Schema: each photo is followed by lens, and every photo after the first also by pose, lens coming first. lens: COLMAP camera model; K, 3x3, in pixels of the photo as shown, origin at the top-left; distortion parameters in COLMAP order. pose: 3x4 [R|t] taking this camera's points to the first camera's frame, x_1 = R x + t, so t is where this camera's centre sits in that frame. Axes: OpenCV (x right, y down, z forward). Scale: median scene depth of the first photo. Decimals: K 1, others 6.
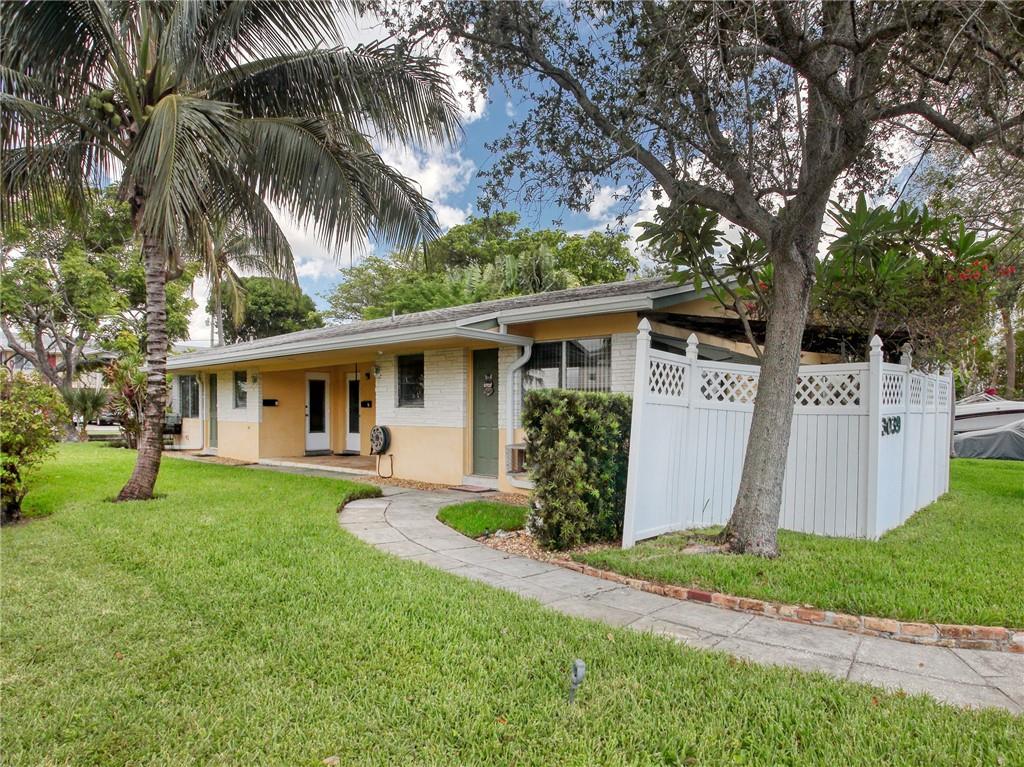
lens RADIAL K [[536.7, 0, 511.7], [0, 536.7, 428.1], [0, 0, 1]] dist [-0.053946, 0.016687]
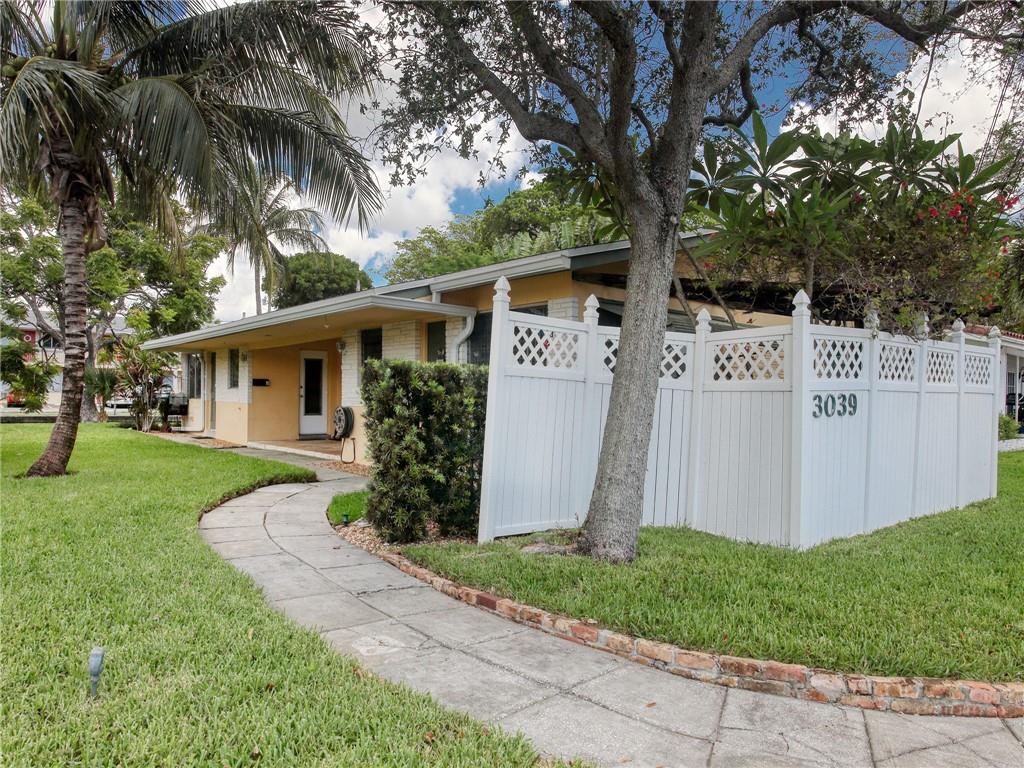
lens RADIAL K [[597.8, 0, 511.8], [0, 597.8, 405.5], [0, 0, 1]] dist [-0.023969, 0.001939]
pose [[0.989675, 0.009649, -0.143002, 0.352375], [-0.012291, 0.999770, -0.017603, 0.016183], [0.142799, 0.019179, 0.989566, 0.047055]]
